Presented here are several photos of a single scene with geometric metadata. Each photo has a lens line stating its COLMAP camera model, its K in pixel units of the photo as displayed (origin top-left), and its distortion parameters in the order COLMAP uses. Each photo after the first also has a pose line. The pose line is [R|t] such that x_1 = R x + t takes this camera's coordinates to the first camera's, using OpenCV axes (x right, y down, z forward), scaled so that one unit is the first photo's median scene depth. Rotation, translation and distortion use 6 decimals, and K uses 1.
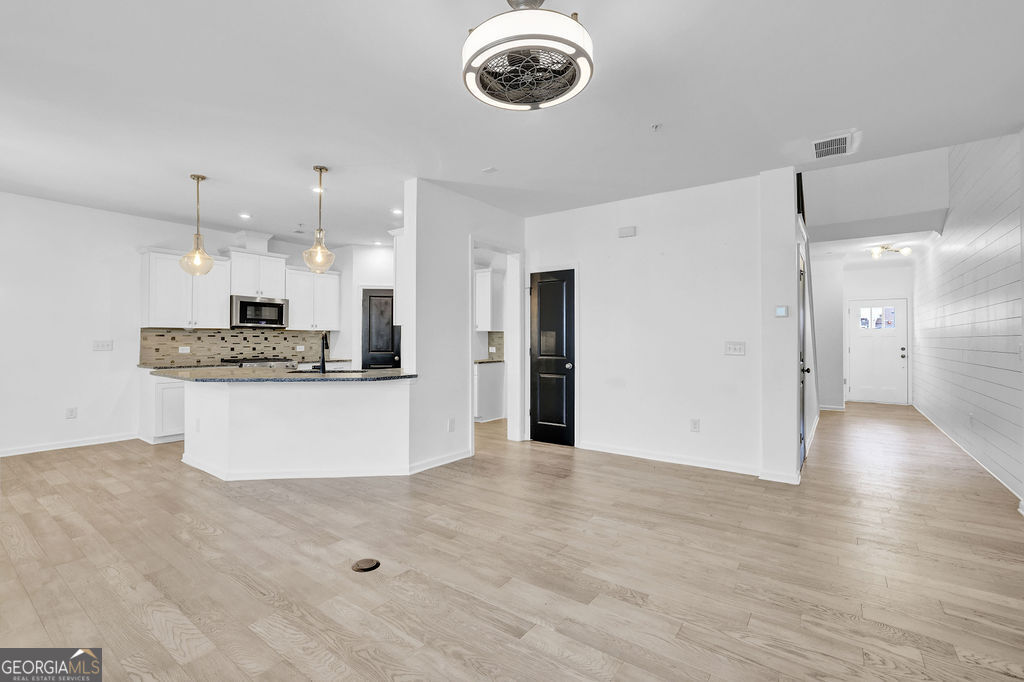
lens RADIAL K [[458.8, 0, 513.2], [0, 458.8, 337.1], [0, 0, 1]] dist [-0.044358, 0.020264]
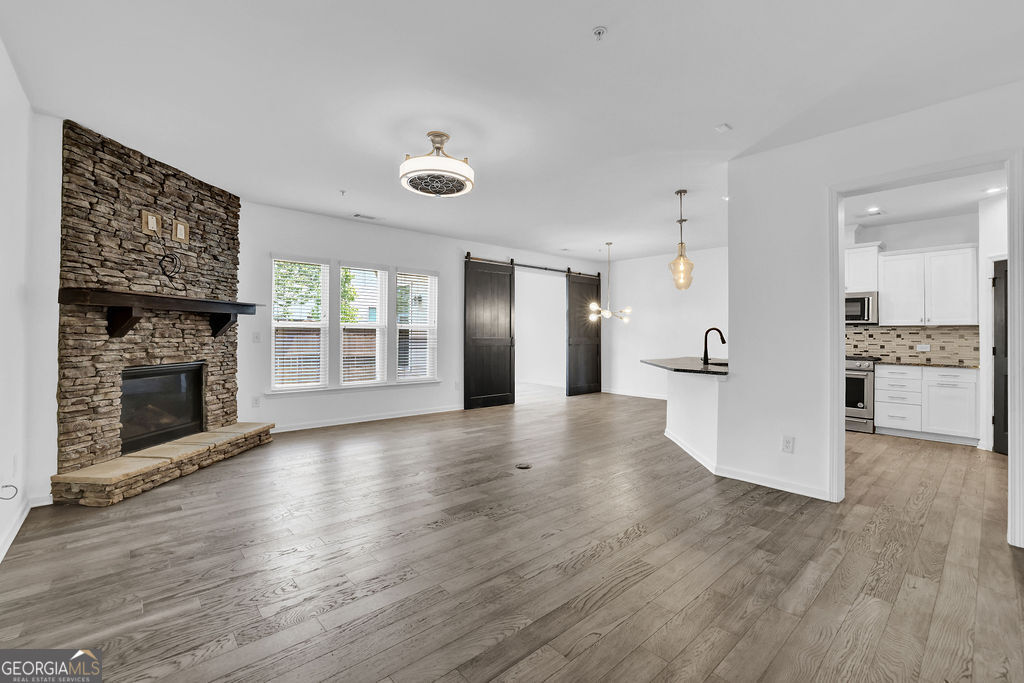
lens RADIAL K [[441.7, 0, 511.9], [0, 441.7, 332.2], [0, 0, 1]] dist [-0.044391, 0.018382]
pose [[-0.215176, -0.008497, -0.976538, 0.652097], [-0.001662, 0.999964, -0.008334, 0.006667], [0.976574, -0.000170, -0.215182, 0.655834]]
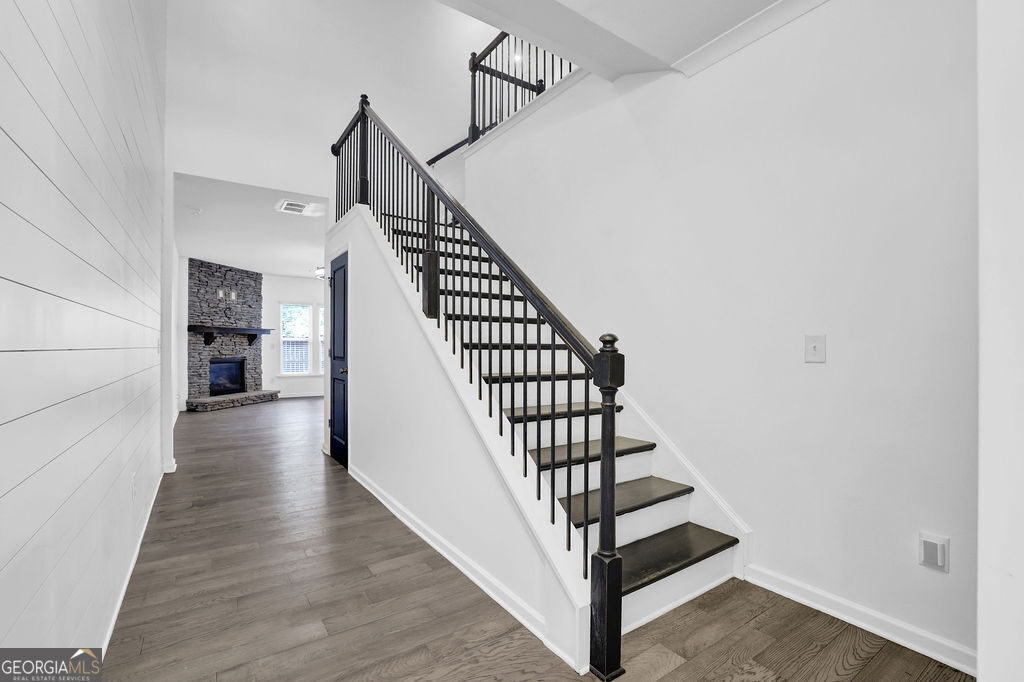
lens RADIAL K [[460.2, 0, 513.4], [0, 460.2, 349.9], [0, 0, 1]] dist [-0.015501, 0.000010]
pose [[-0.326596, 0.000569, -0.945164, 1.372563], [0.000702, 1.000000, 0.000359, 0.028326], [0.945164, -0.000546, -0.326596, 1.548461]]
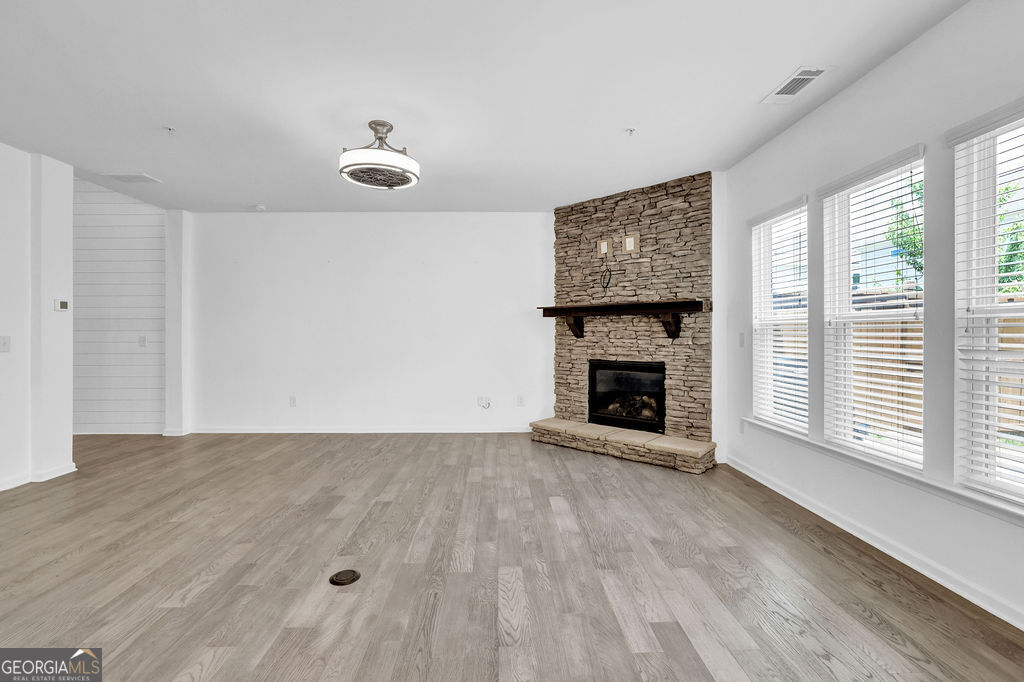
lens RADIAL K [[443.1, 0, 509.5], [0, 443.1, 332.6], [0, 0, 1]] dist [-0.048473, 0.019478]
pose [[-0.610828, -0.000194, 0.791763, -0.615756], [-0.005237, 0.999979, -0.003795, 0.002912], [-0.791746, -0.006464, -0.610817, 0.639256]]
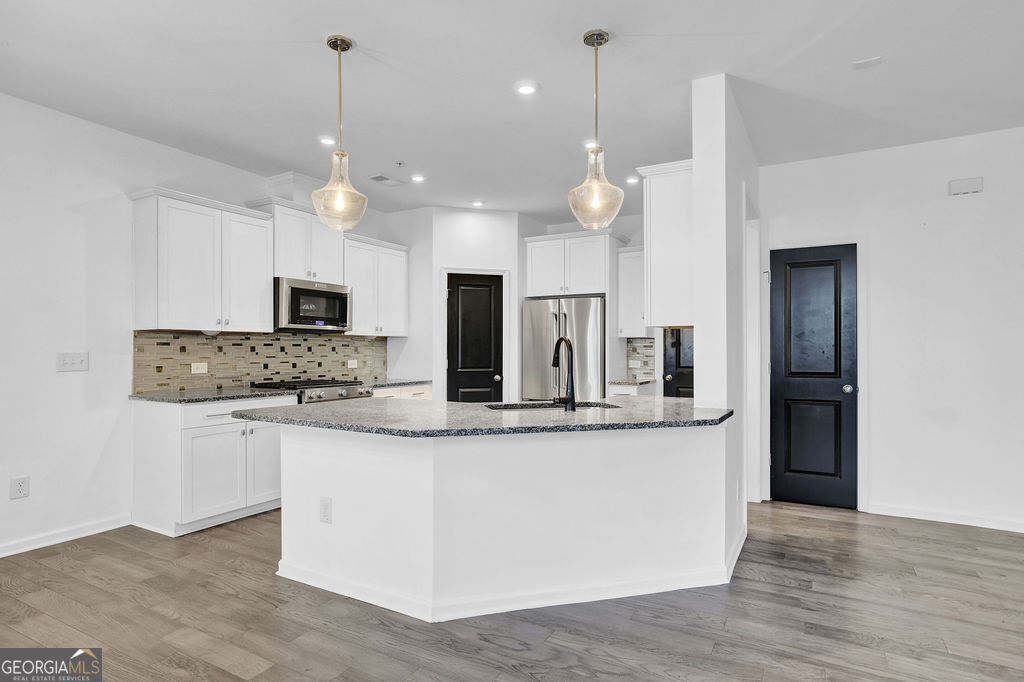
lens RADIAL K [[555.0, 0, 512.2], [0, 555.0, 347.1], [0, 0, 1]] dist [-0.025284, 0.024043]
pose [[0.993342, -0.001951, 0.115185, -0.488400], [0.001769, 0.999997, 0.001687, 0.000345], [-0.115188, -0.001472, 0.993343, 0.281873]]
